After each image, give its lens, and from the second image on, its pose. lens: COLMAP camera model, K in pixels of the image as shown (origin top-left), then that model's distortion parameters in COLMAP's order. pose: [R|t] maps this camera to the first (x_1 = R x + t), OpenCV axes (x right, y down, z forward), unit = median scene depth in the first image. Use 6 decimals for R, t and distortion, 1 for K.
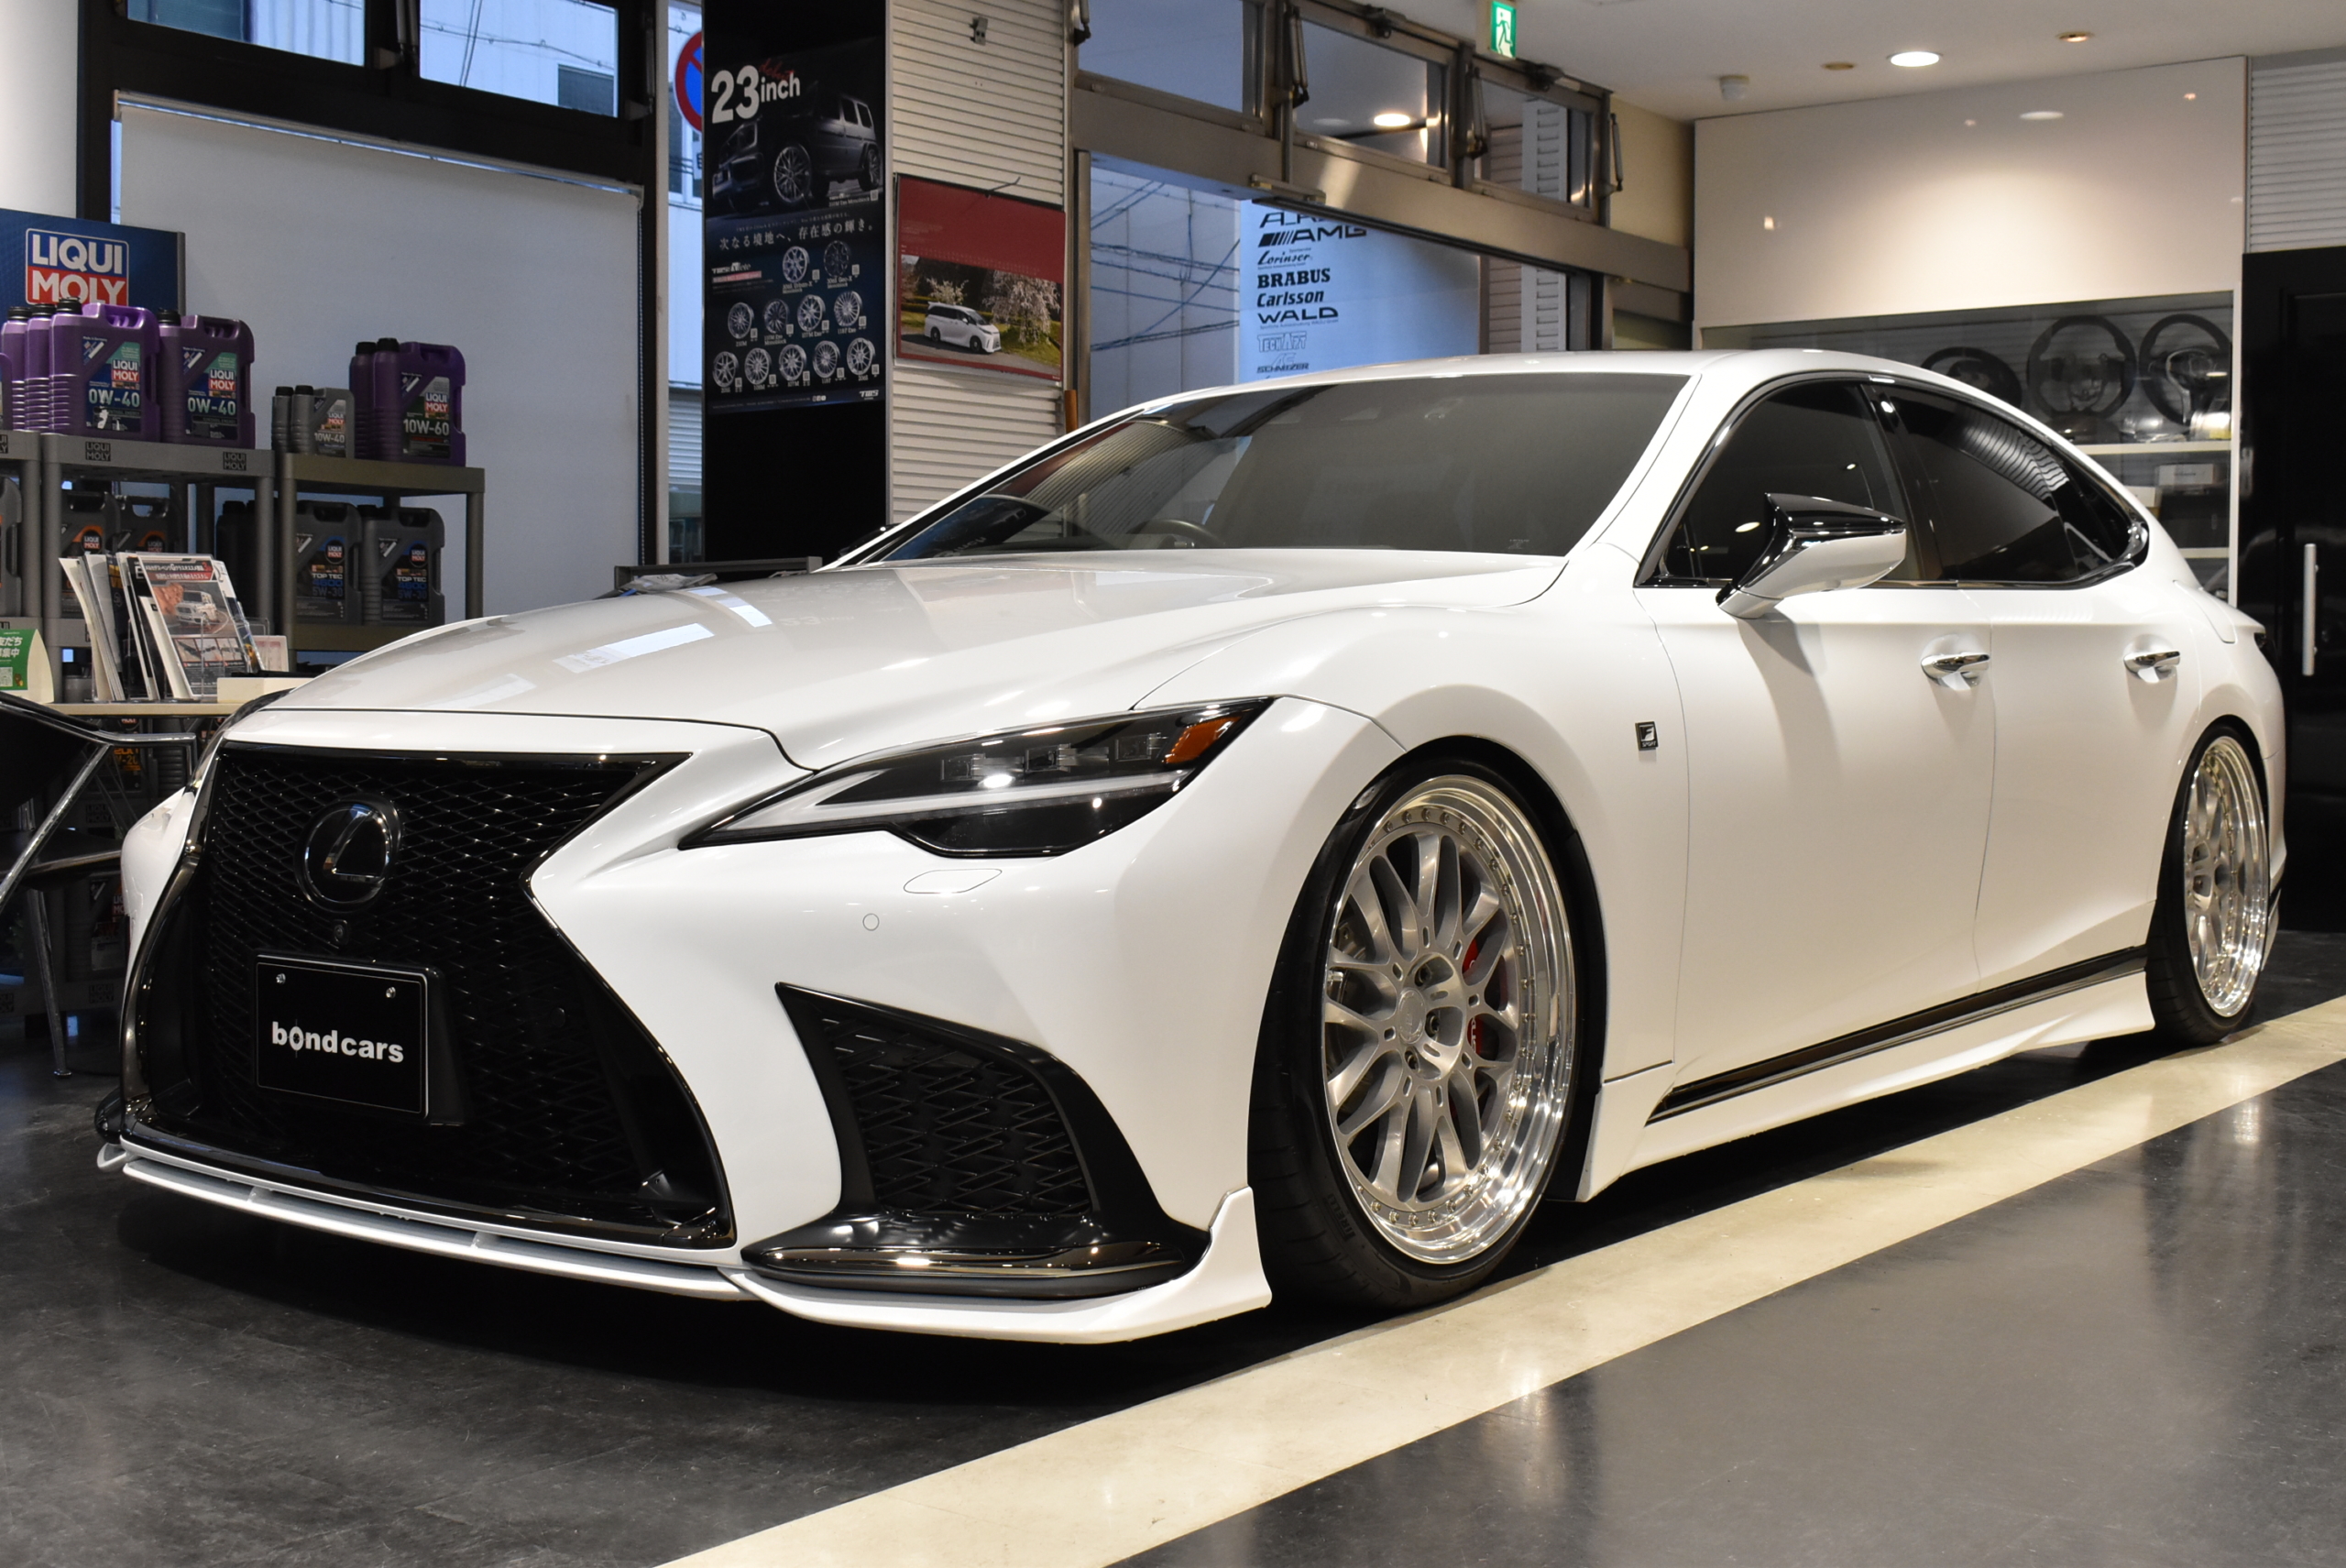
lens RADIAL K [[2860.2, 0, 1173.0], [0, 2860.2, 784.0], [0, 0, 1]] dist [-0.010413, -0.008156]
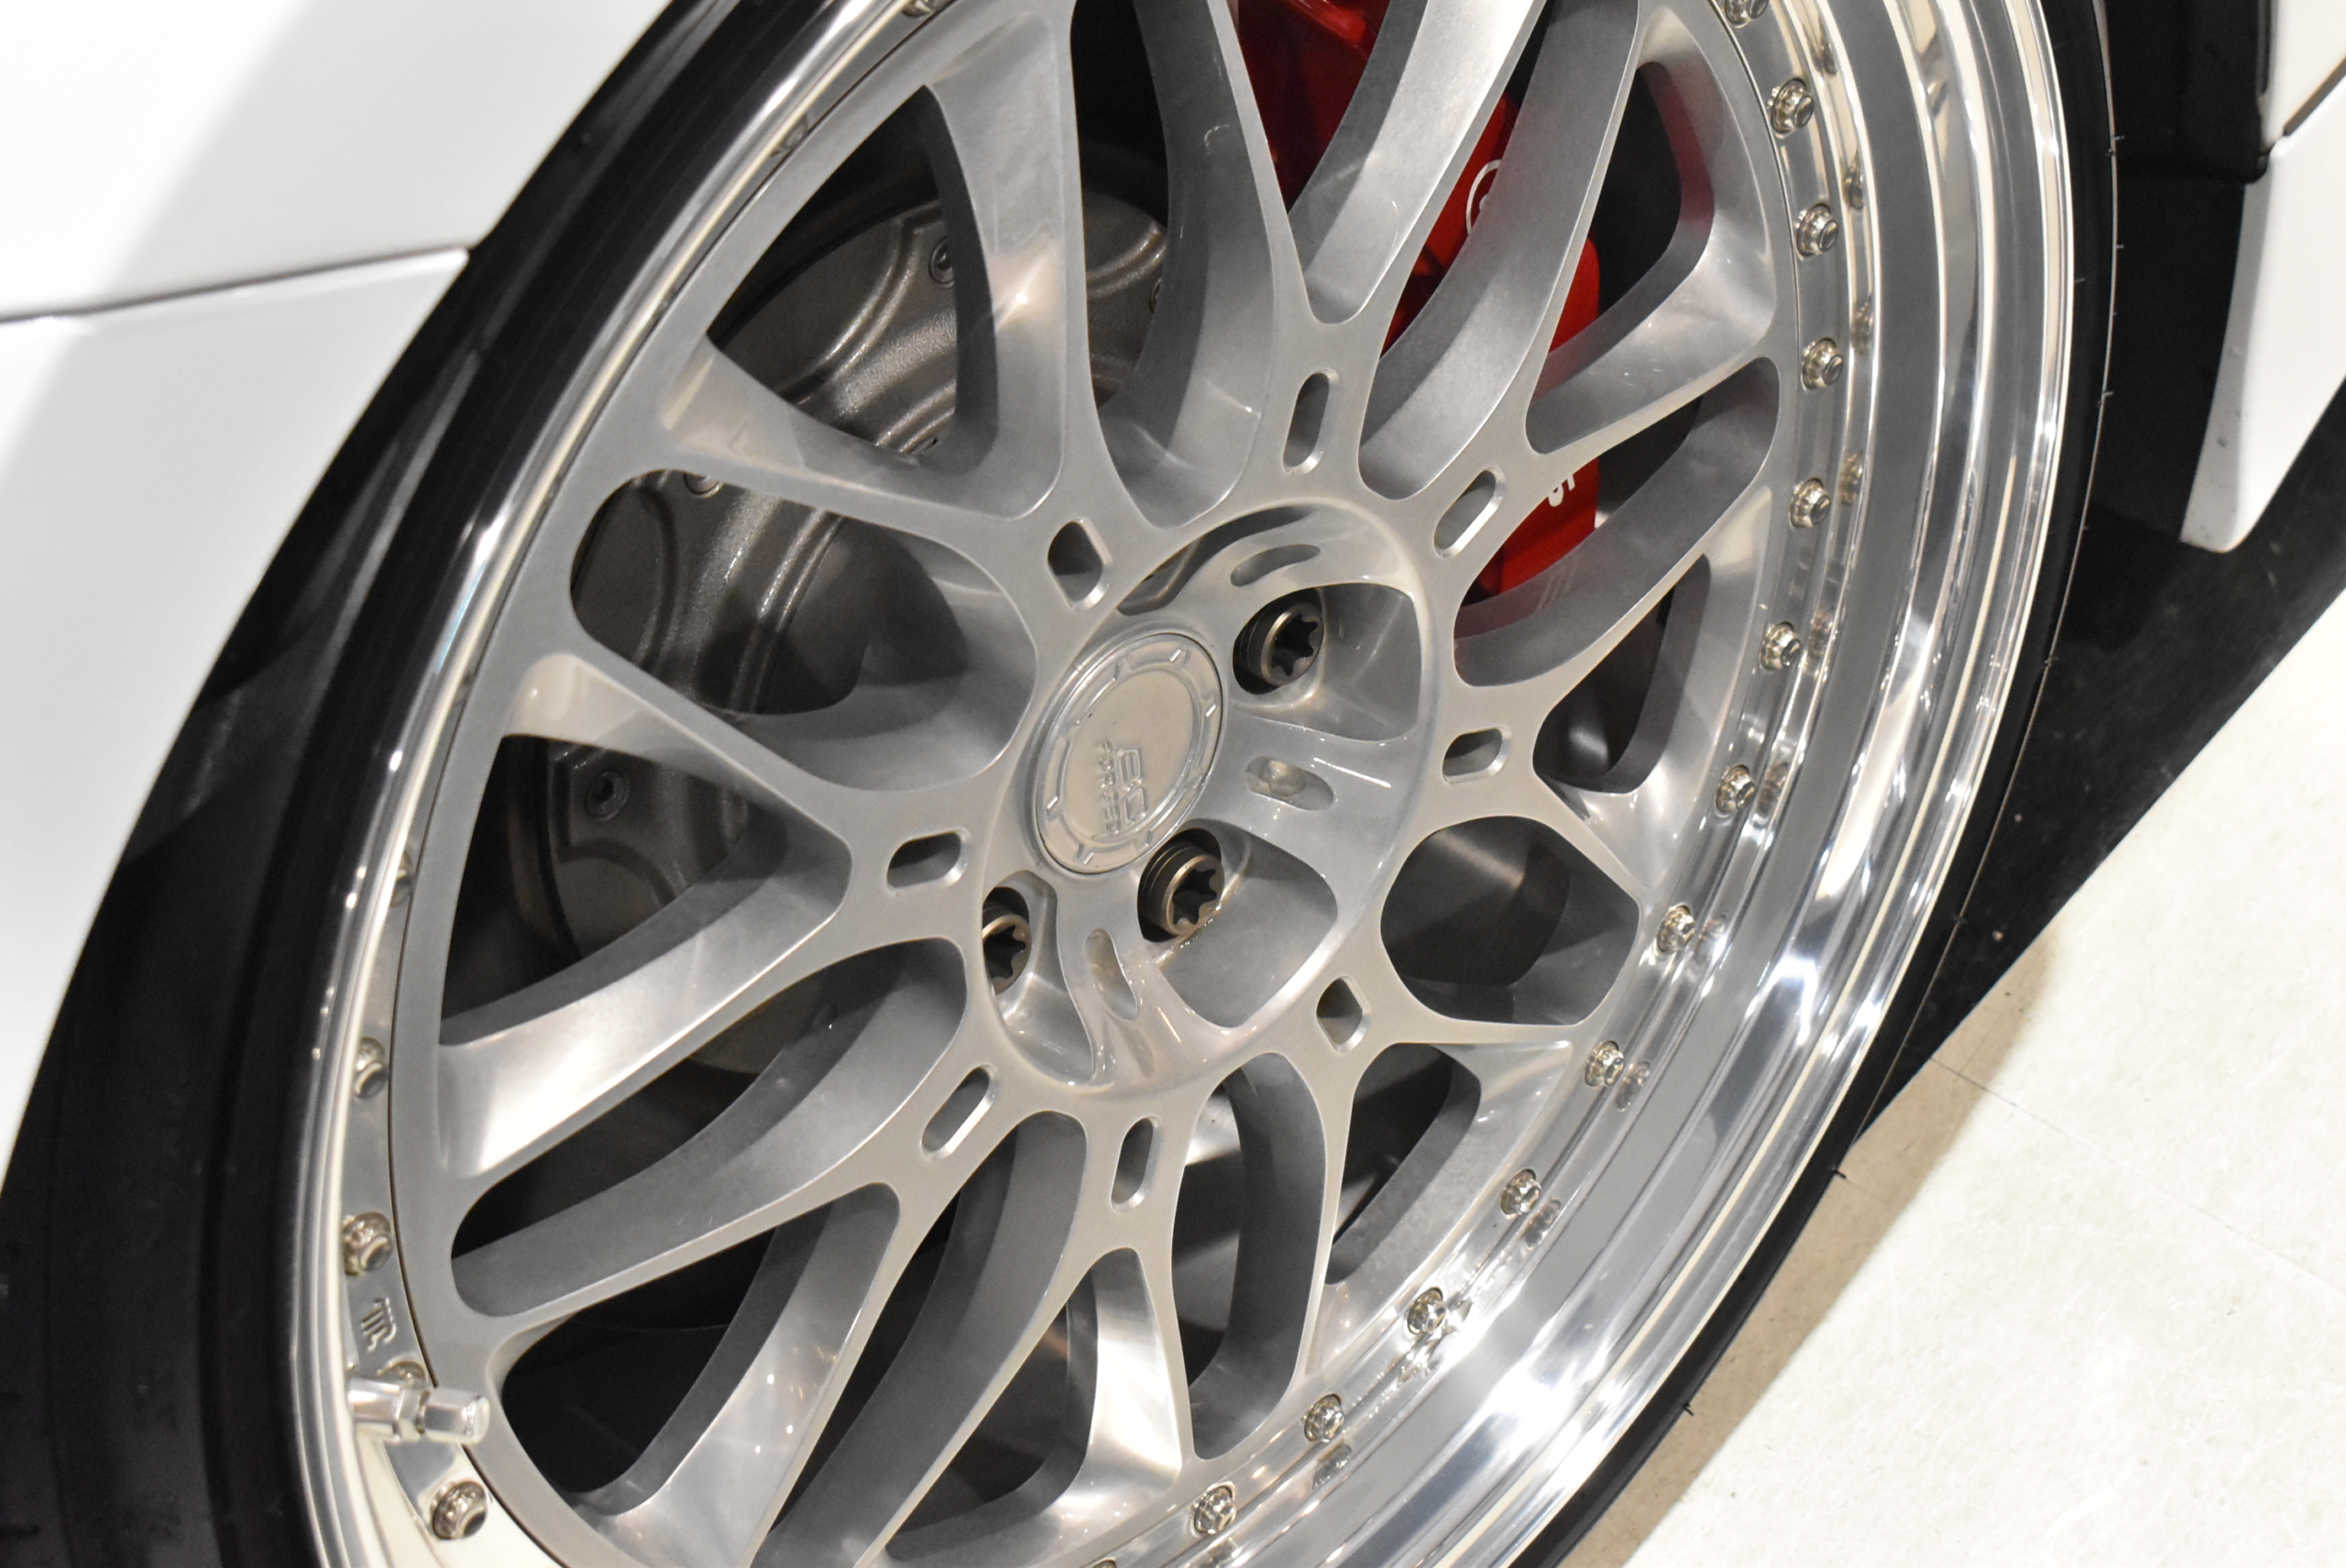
lens RADIAL K [[4678.1, 0, 1173.0], [0, 4678.1, 784.0], [0, 0, 1]] dist [0.002077, -0.001260]
pose [[0.942760, 0.332025, 0.031021, 0.084114], [-0.329665, 0.913944, 0.236702, 0.008396], [0.050240, -0.233380, 0.971087, 0.757612]]
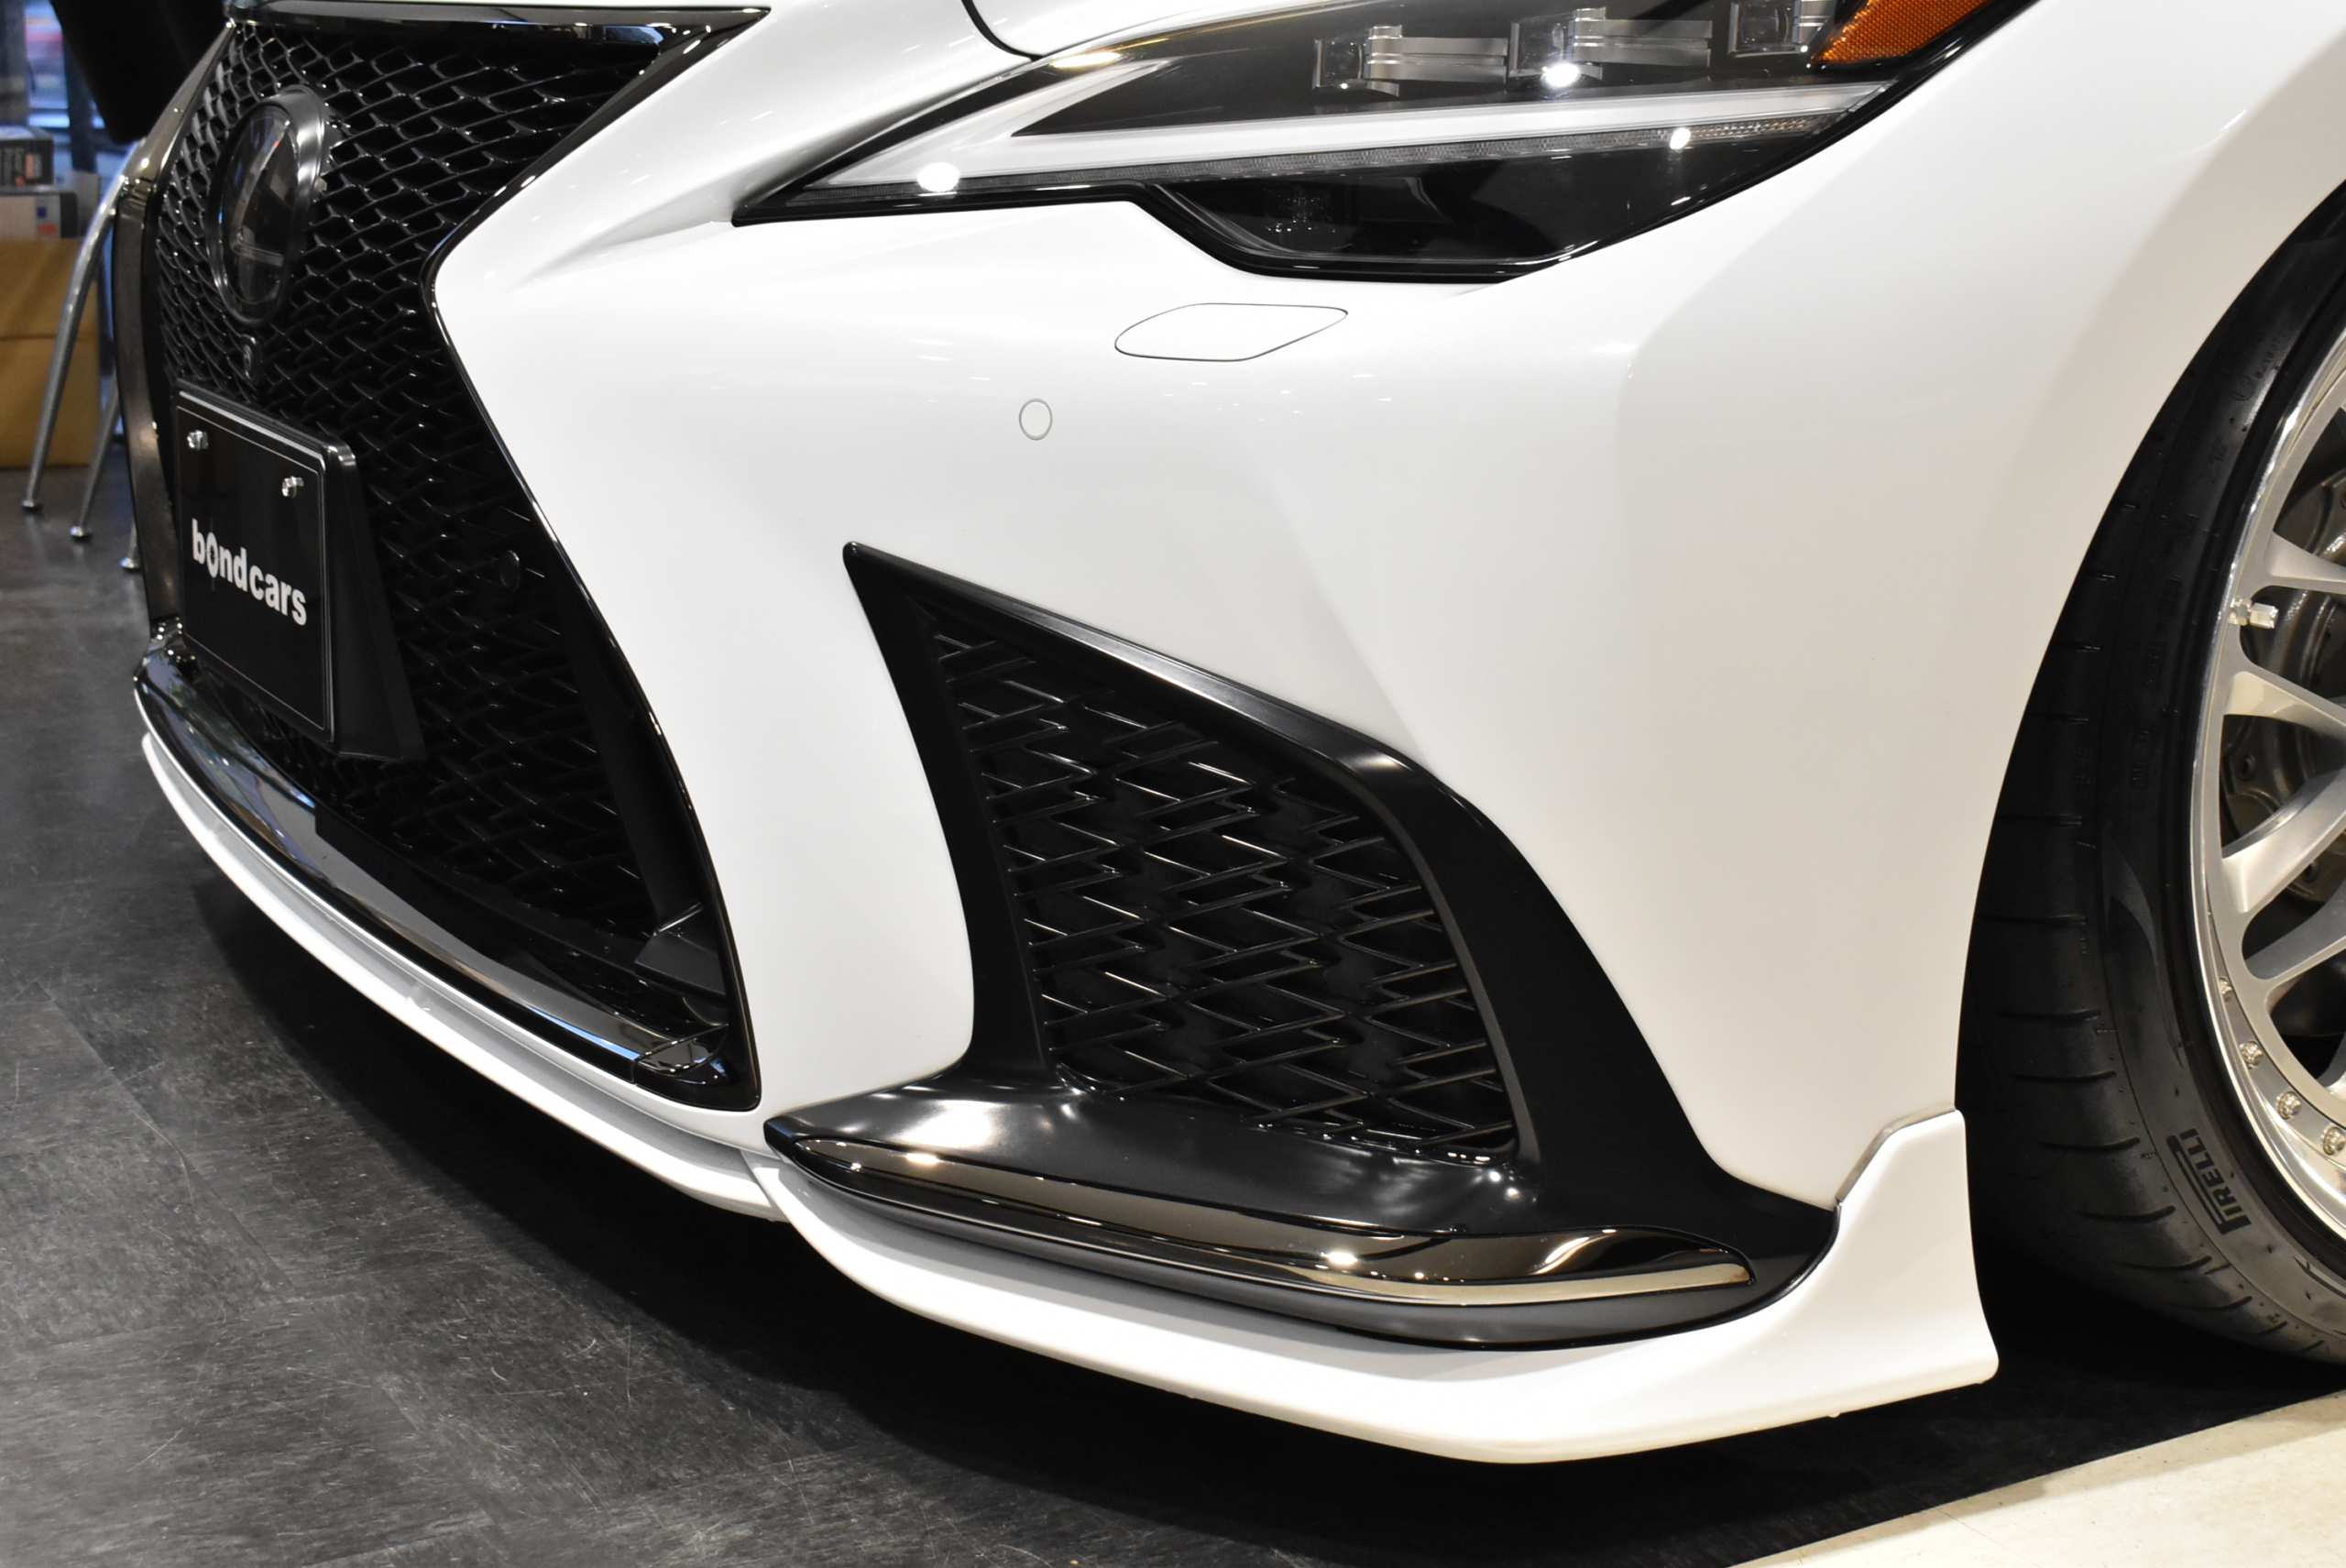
lens RADIAL K [[3418.1, 0, 1173.0], [0, 3418.1, 784.0], [0, 0, 1]] dist [0.029742, -0.668284]
pose [[0.925483, 0.105782, -0.363719, 0.096492], [-0.037694, 0.981168, 0.189445, 0.004716], [0.376909, -0.161618, 0.912041, 0.512995]]
